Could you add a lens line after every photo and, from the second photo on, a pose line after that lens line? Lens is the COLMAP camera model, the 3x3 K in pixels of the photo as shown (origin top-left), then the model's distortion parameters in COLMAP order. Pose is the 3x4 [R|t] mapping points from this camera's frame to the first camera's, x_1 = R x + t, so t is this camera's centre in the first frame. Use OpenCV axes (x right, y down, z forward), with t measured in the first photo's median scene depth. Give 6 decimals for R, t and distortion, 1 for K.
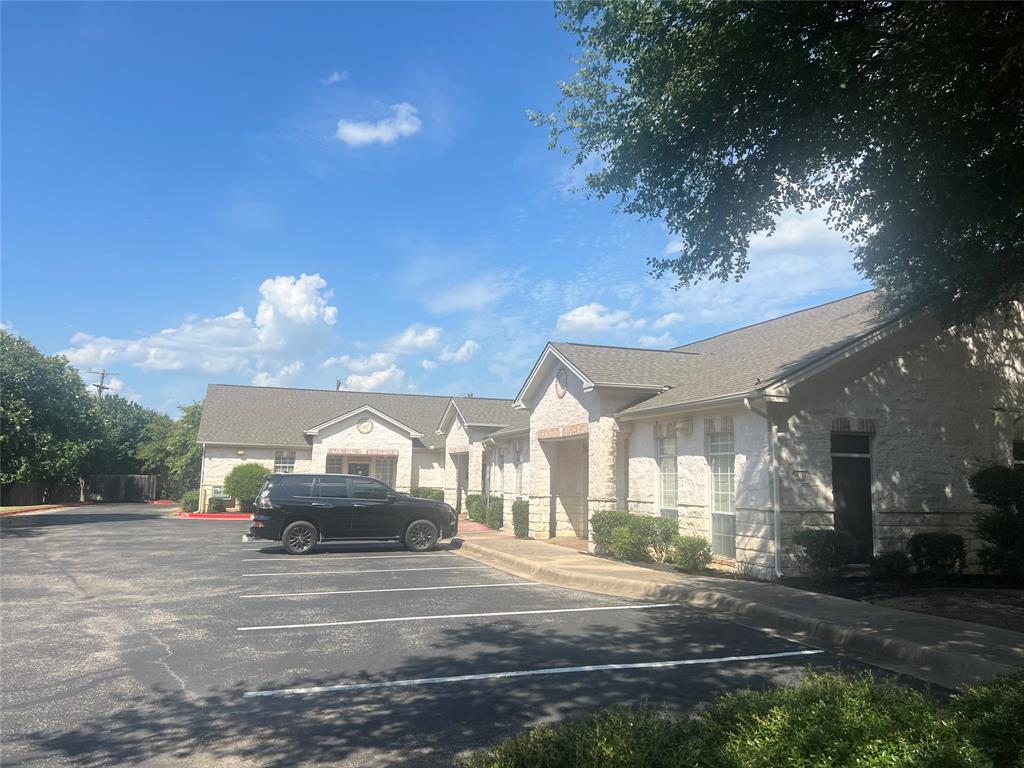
lens RADIAL K [[775.3, 0, 519.9], [0, 775.3, 378.7], [0, 0, 1]] dist [0.067840, -0.069150]
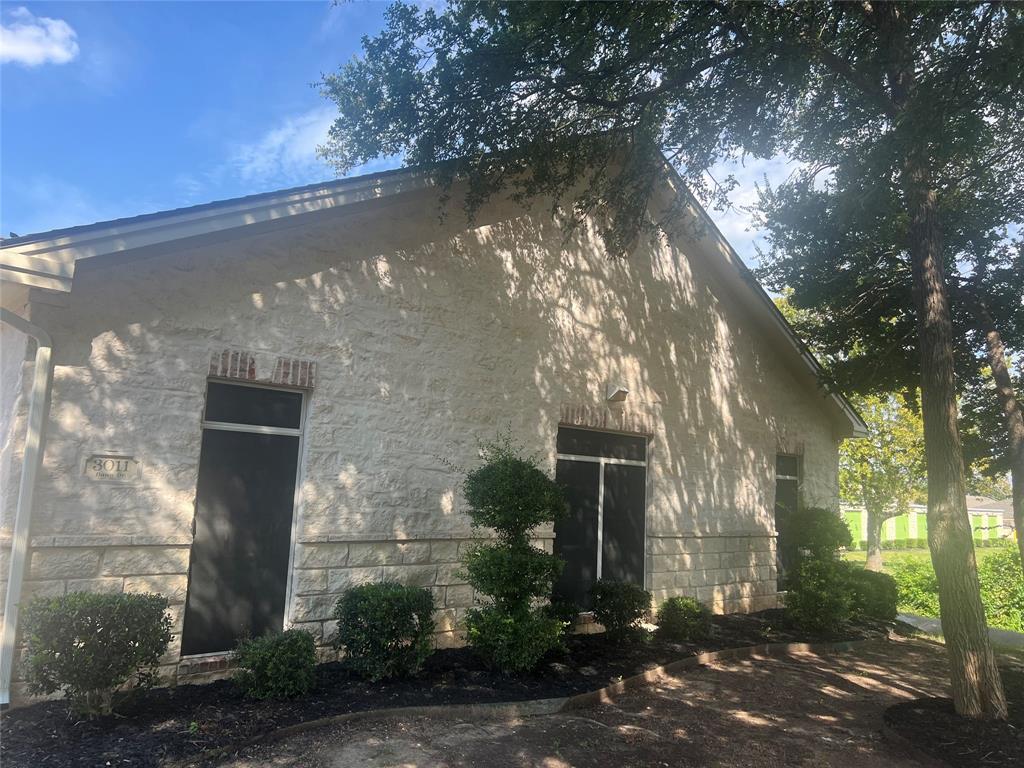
lens RADIAL K [[775.3, 0, 504.7], [0, 775.3, 384.1], [0, 0, 1]] dist [0.067840, -0.069150]
pose [[0.919580, 0.072454, 0.386164, 0.371258], [-0.075494, 0.997119, -0.007311, 0.060086], [-0.385582, -0.022430, 0.922401, 0.477163]]
